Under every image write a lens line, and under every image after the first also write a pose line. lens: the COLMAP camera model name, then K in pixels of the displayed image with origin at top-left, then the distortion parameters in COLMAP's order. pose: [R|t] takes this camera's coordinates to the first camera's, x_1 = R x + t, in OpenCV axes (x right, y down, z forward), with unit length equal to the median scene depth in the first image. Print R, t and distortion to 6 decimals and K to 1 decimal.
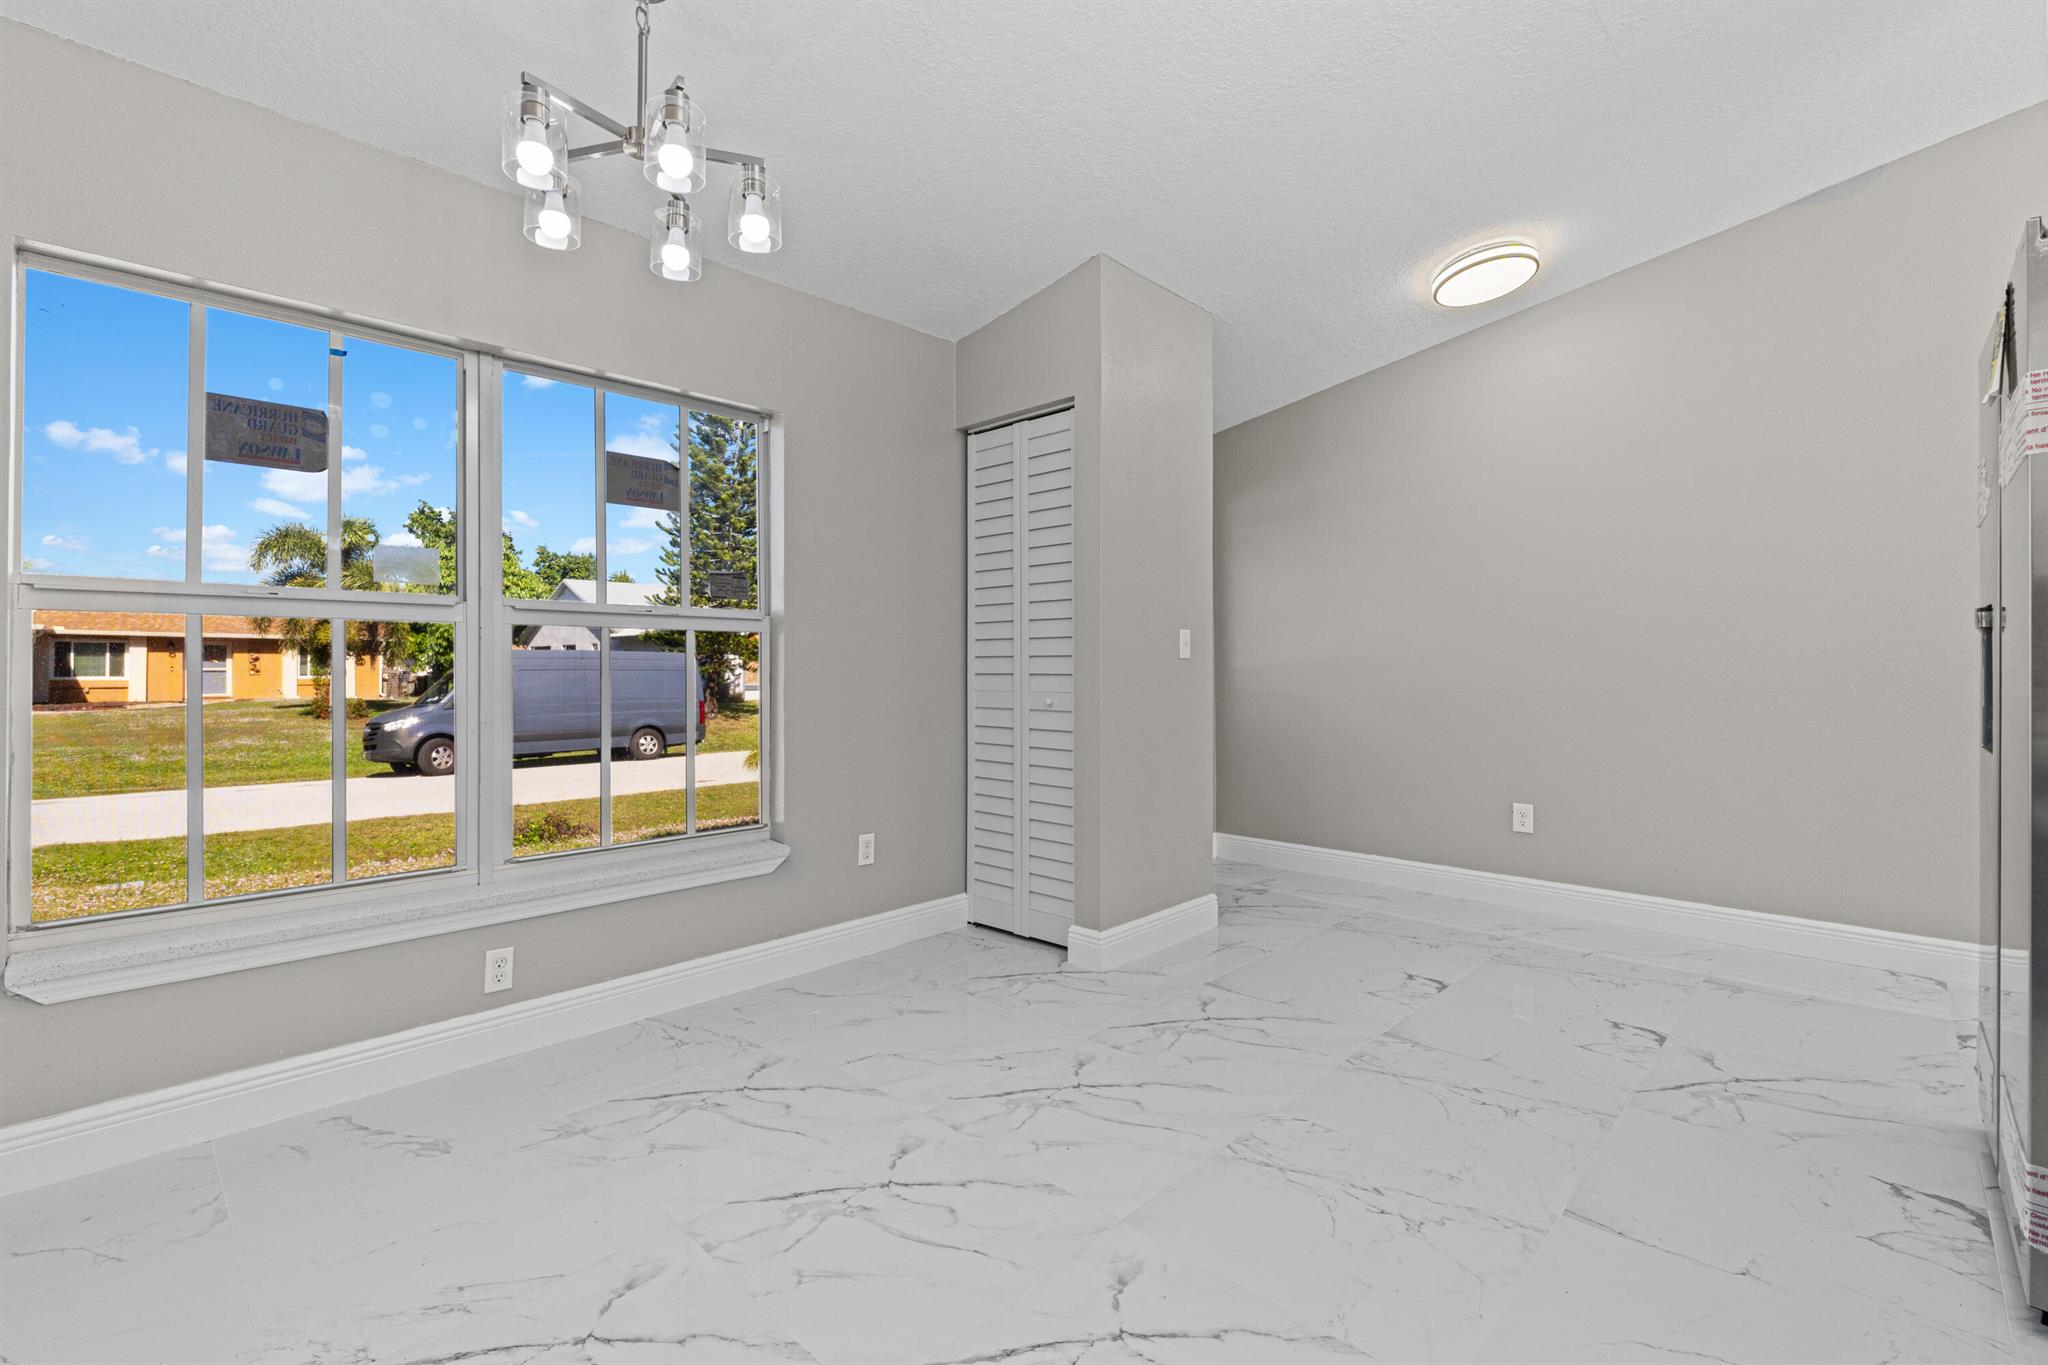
lens RADIAL K [[925.6, 0, 1016.4], [0, 925.6, 667.0], [0, 0, 1]] dist [-0.001210, -0.000339]
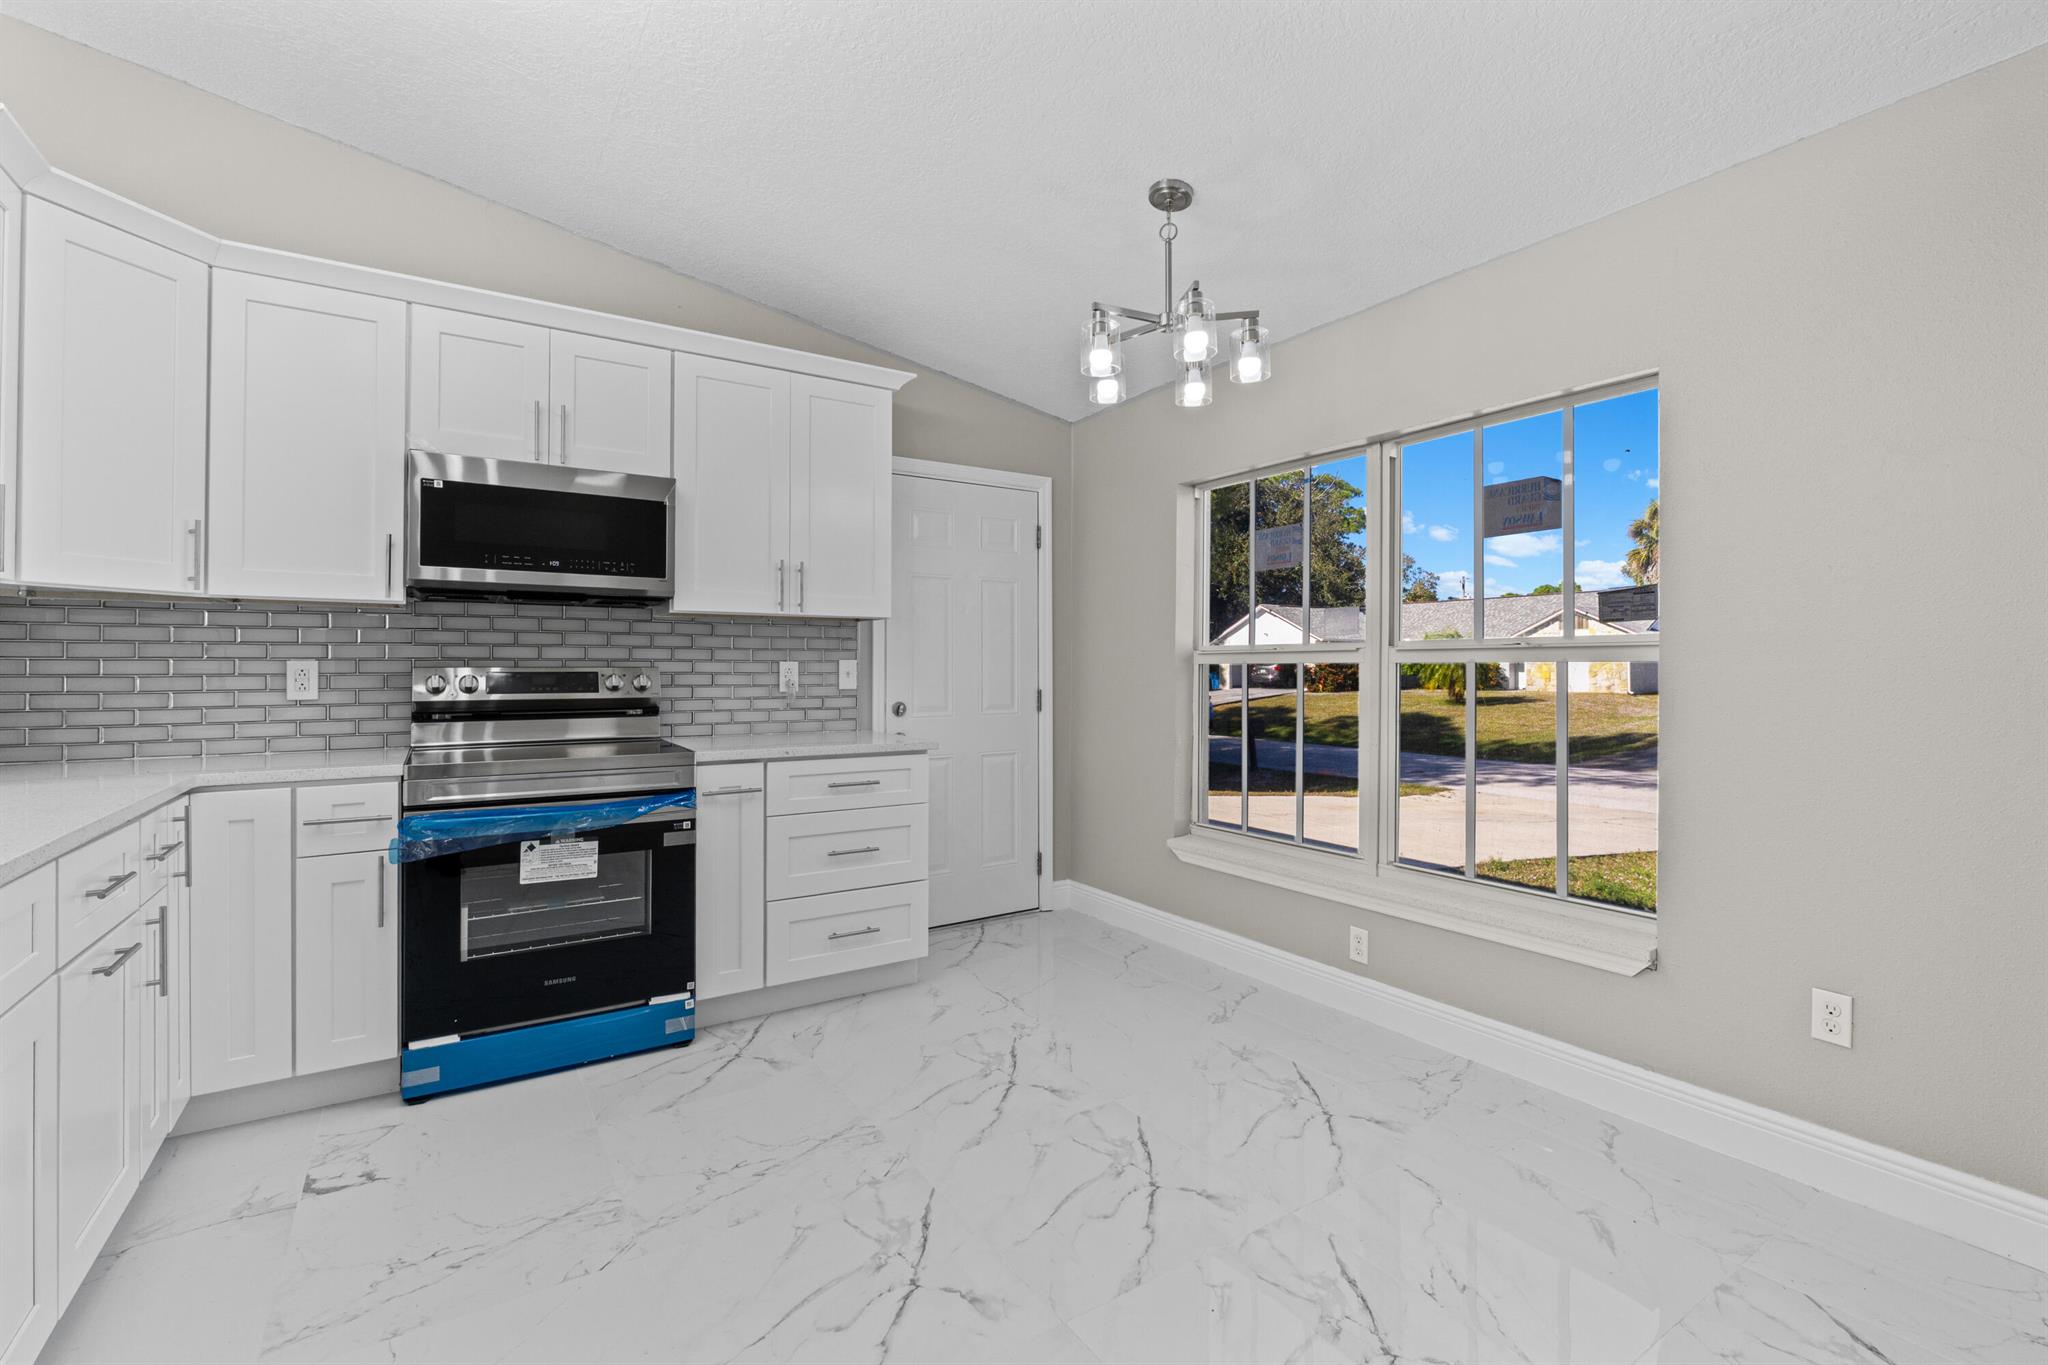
lens RADIAL K [[925.6, 0, 978.8], [0, 925.6, 667.5], [0, 0, 1]] dist [-0.001210, -0.000339]
pose [[-0.240022, -0.005821, -0.970750, 0.663937], [-0.021302, 0.999773, -0.000728, -0.023241], [0.970534, 0.020504, -0.240091, 0.710216]]
